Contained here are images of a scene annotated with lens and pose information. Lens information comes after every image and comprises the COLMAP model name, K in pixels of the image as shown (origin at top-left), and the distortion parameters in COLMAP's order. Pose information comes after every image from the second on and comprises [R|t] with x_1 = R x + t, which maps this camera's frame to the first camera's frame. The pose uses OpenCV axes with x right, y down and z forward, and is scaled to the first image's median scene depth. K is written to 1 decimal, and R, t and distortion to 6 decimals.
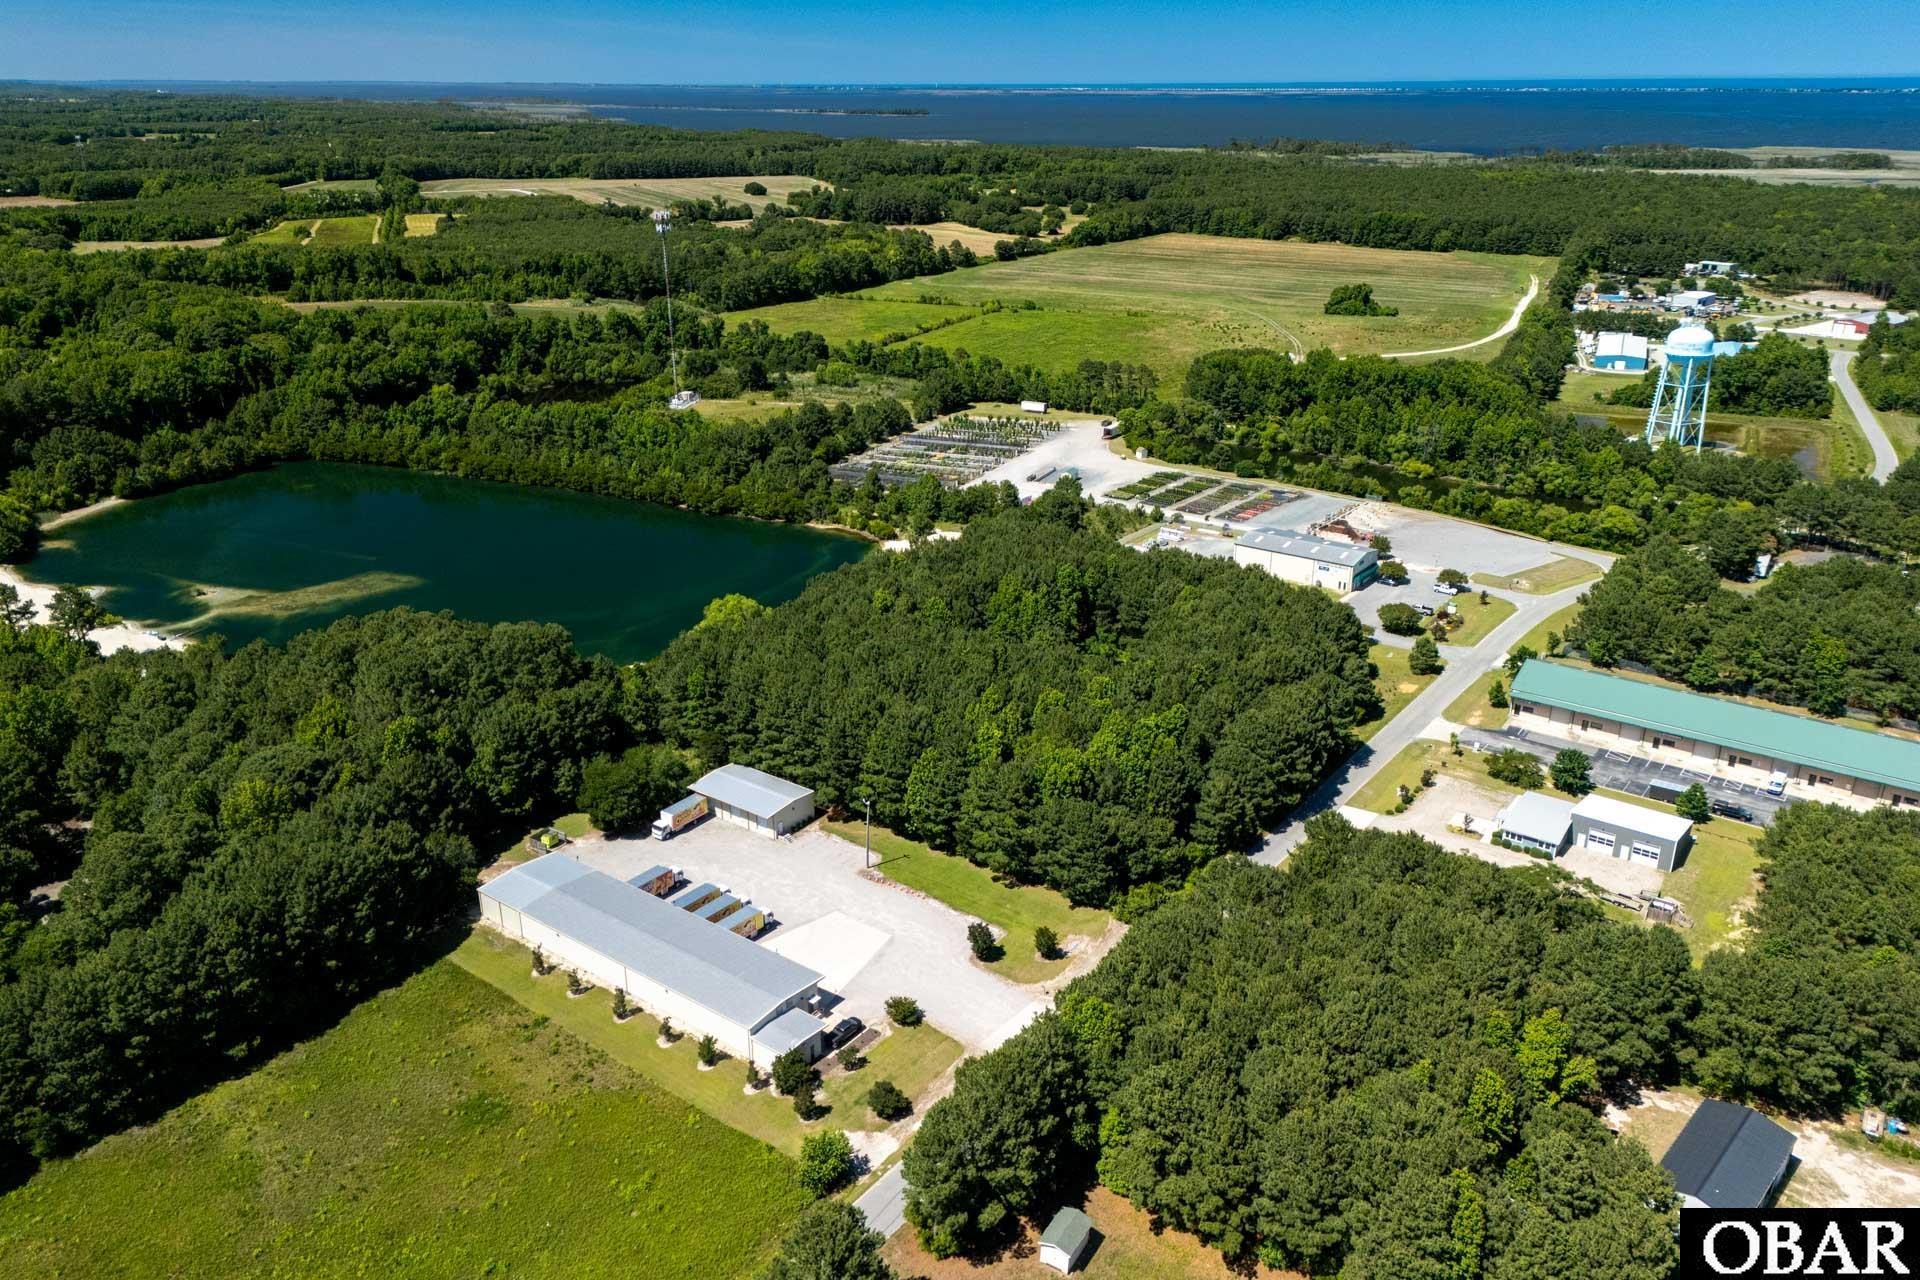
lens RADIAL K [[1402.3, 0, 965.7], [0, 1402.3, 664.4], [0, 0, 1]] dist [0.079720, -0.076243]
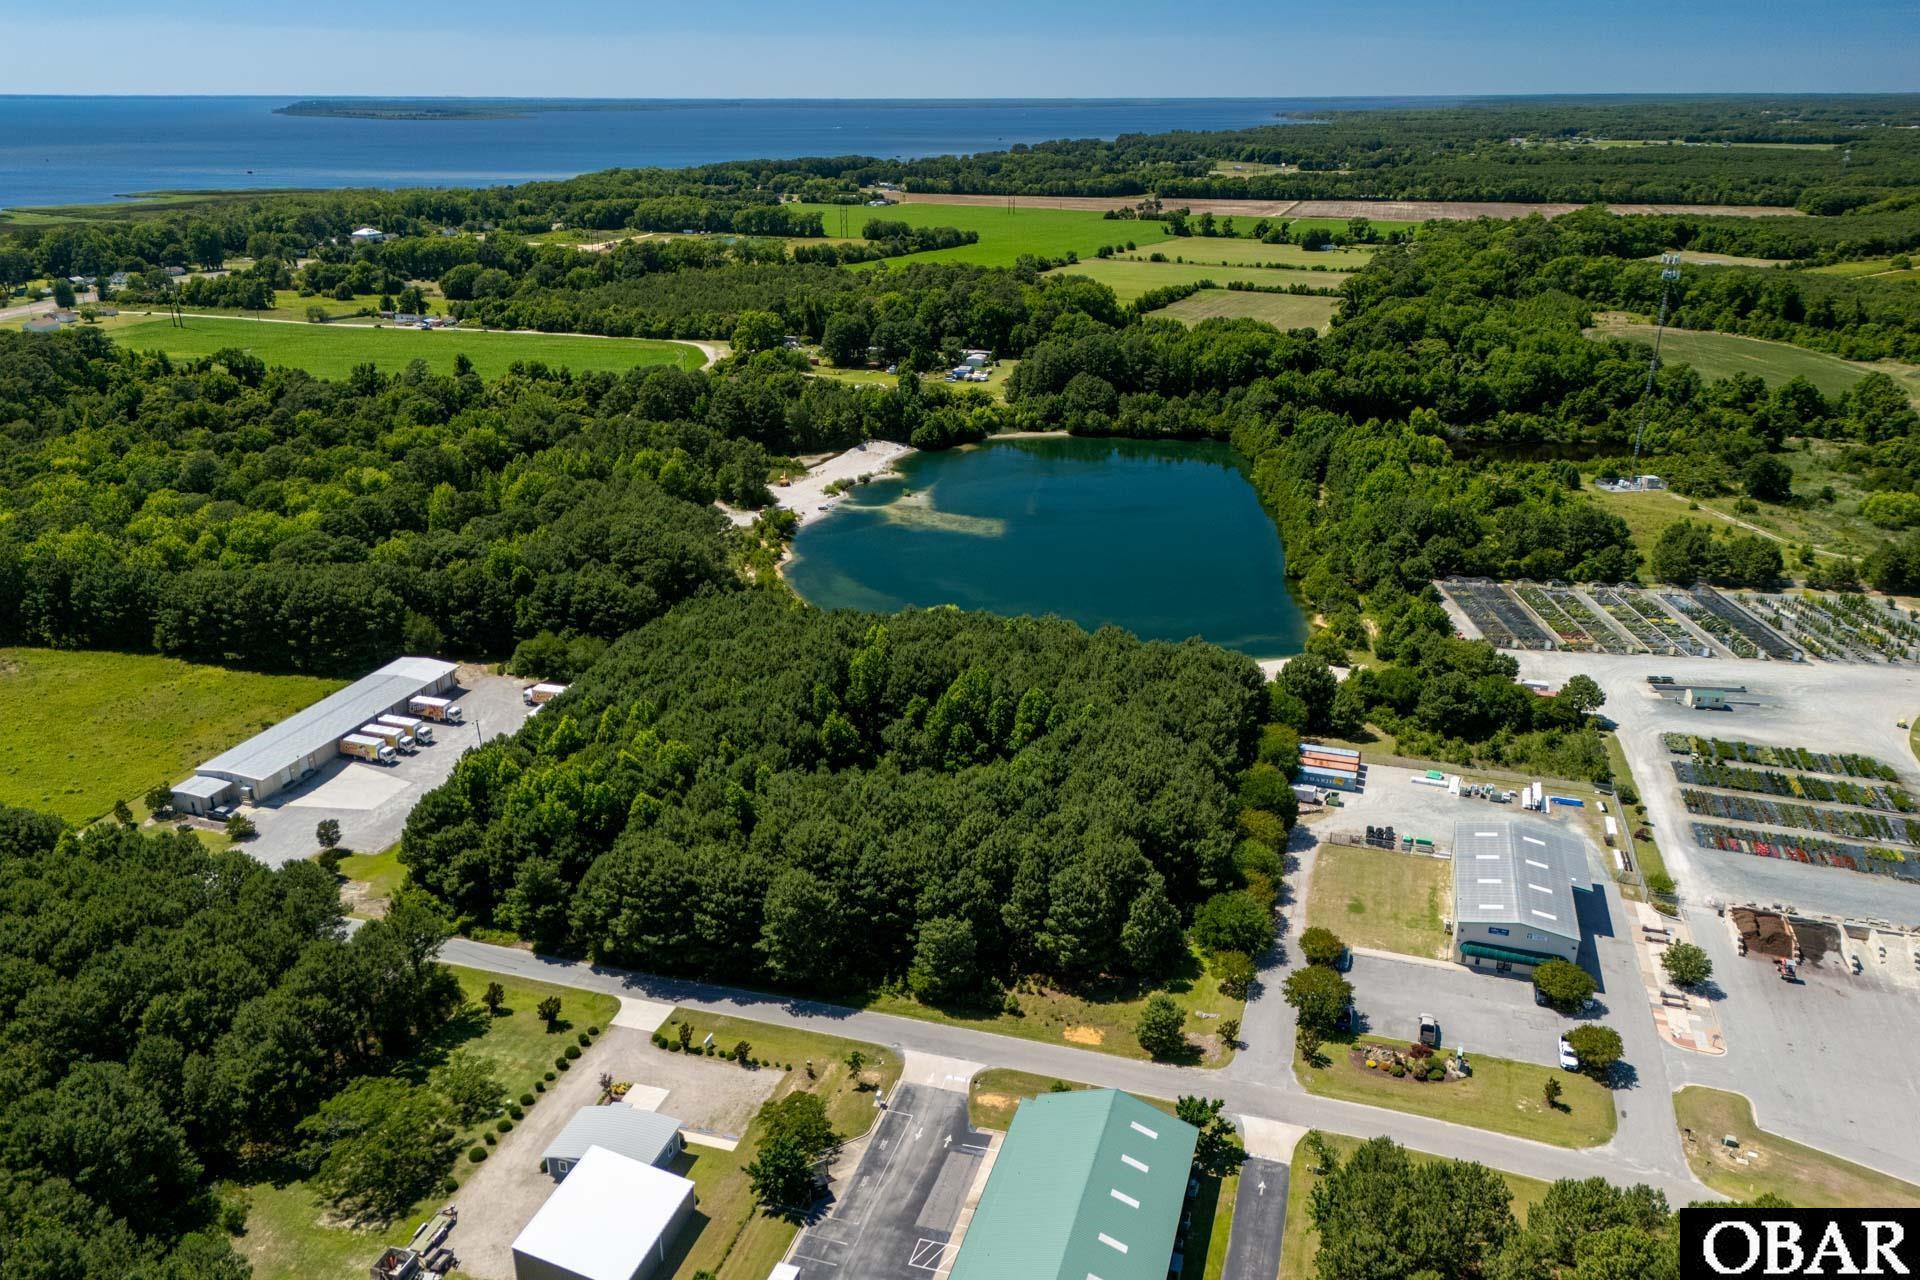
lens RADIAL K [[1395.9, 0, 963.5], [0, 1395.9, 678.2], [0, 0, 1]] dist [0.084504, -0.088445]
pose [[0.338351, 0.362332, -0.868467, 0.593883], [-0.360031, 0.902525, 0.236274, -0.197727], [0.869423, 0.232731, 0.435821, 0.469575]]
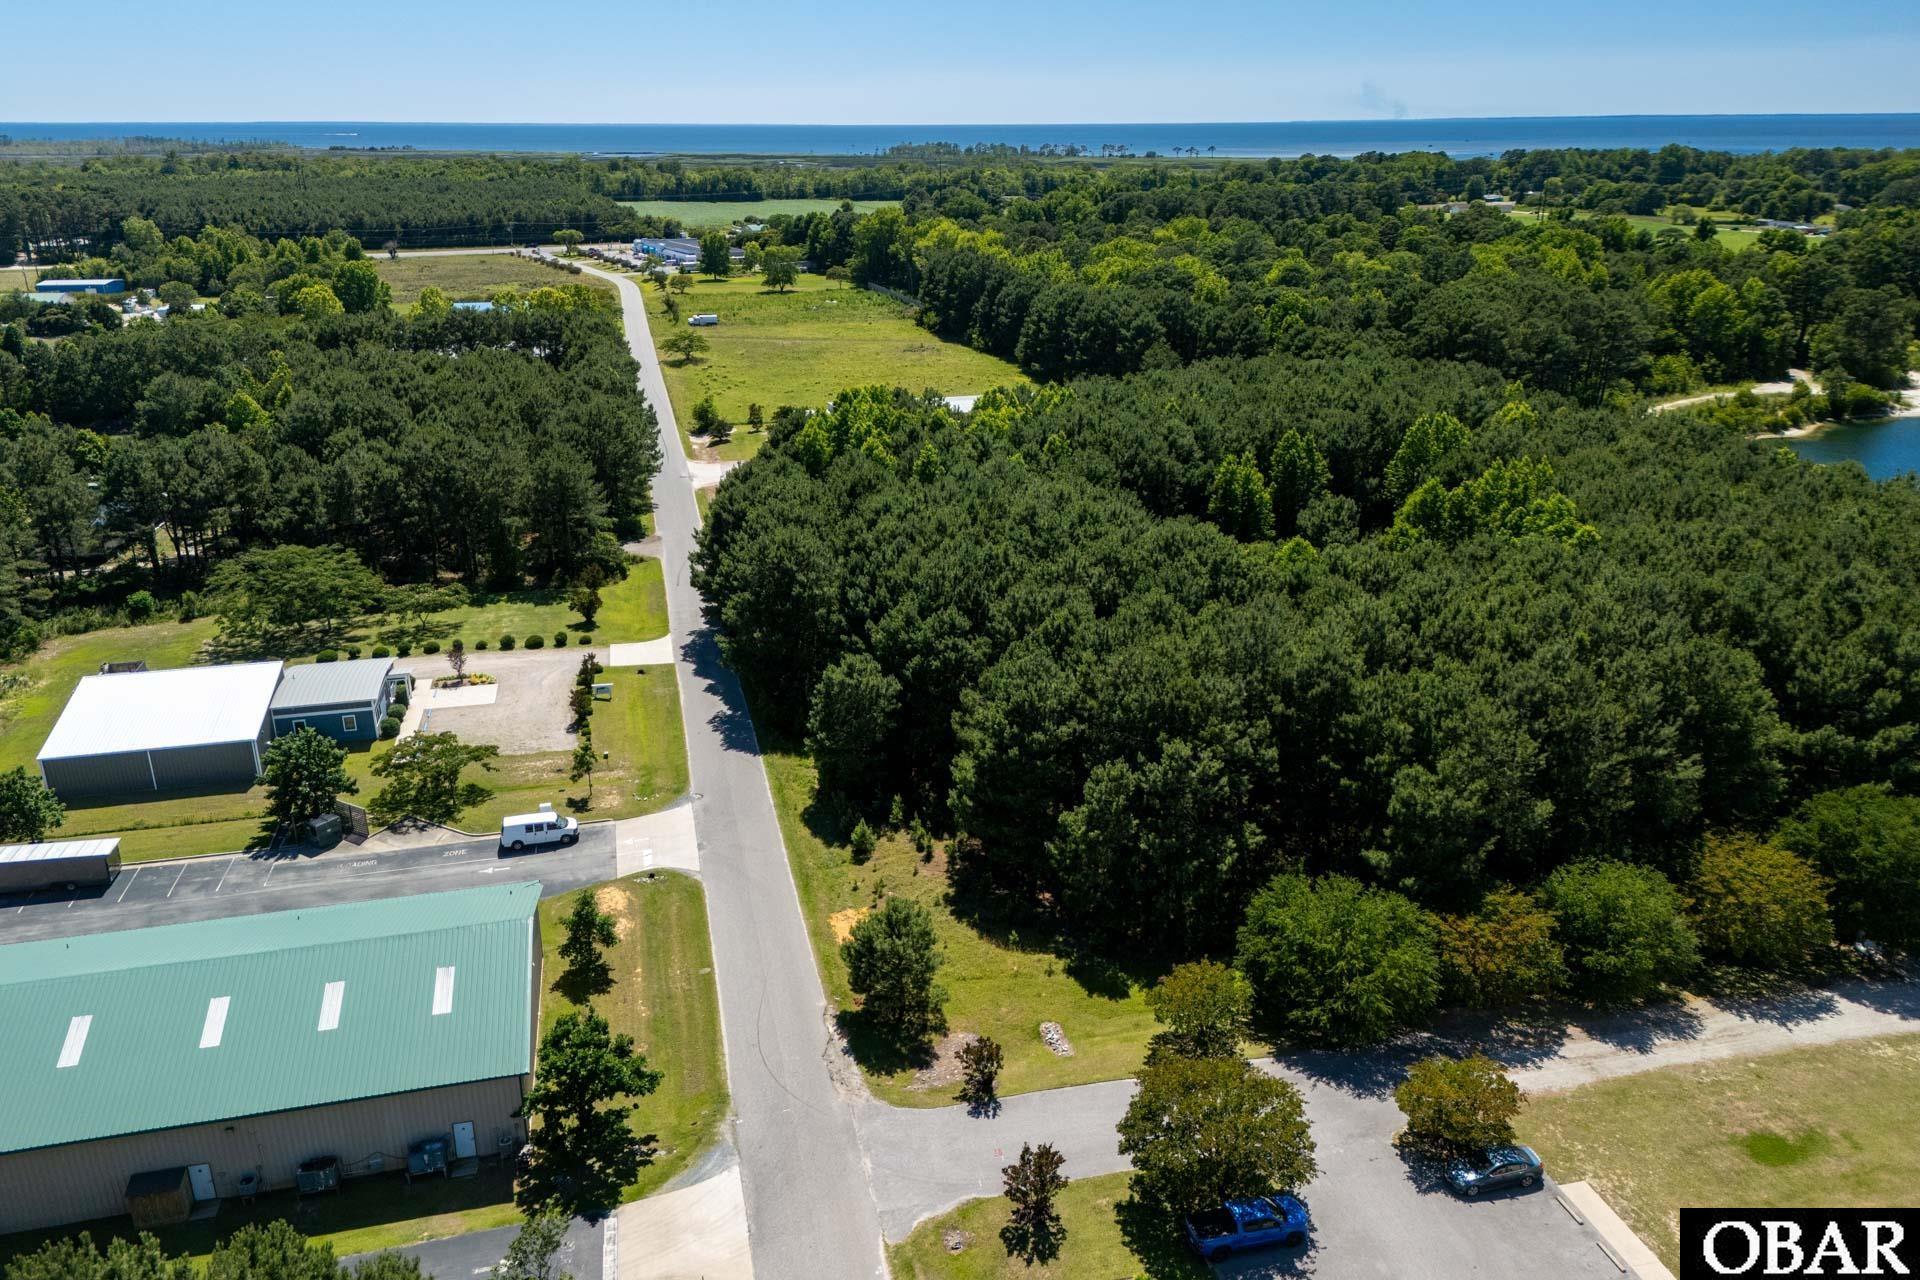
lens RADIAL K [[1407.5, 0, 962.9], [0, 1407.5, 646.2], [0, 0, 1]] dist [0.078803, -0.078170]
pose [[-0.636709, 0.273296, -0.721049, 0.386090], [-0.288459, 0.782775, 0.551411, -0.168305], [0.715118, 0.559081, -0.419565, 0.833929]]
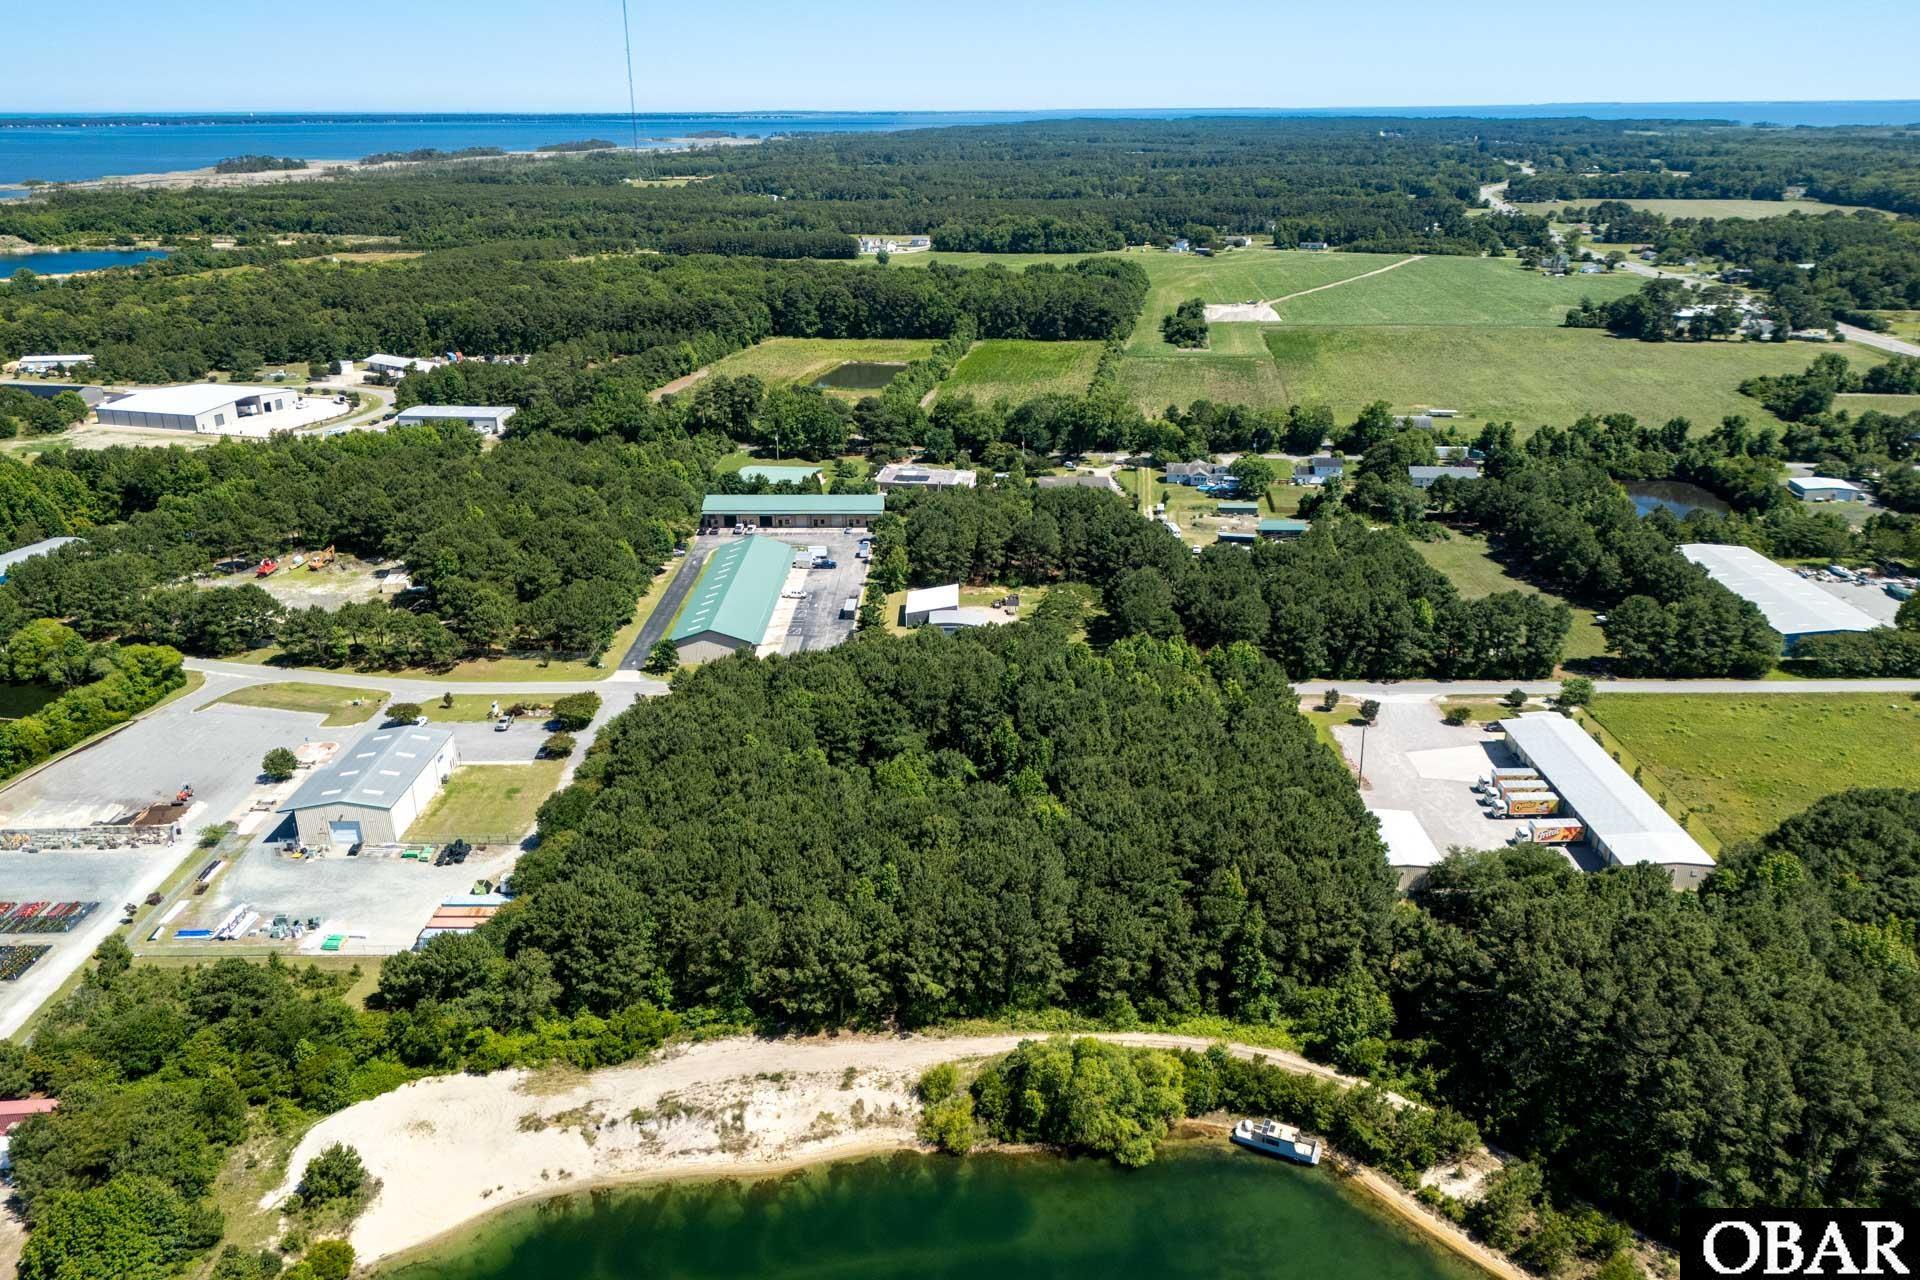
lens RADIAL K [[1412.7, 0, 959.1], [0, 1412.7, 677.4], [0, 0, 1]] dist [0.075713, -0.074046]
pose [[-0.595365, -0.295254, 0.747238, -0.411135], [0.313550, 0.770906, 0.554428, -0.385294], [-0.739748, 0.564384, -0.366394, 0.928541]]
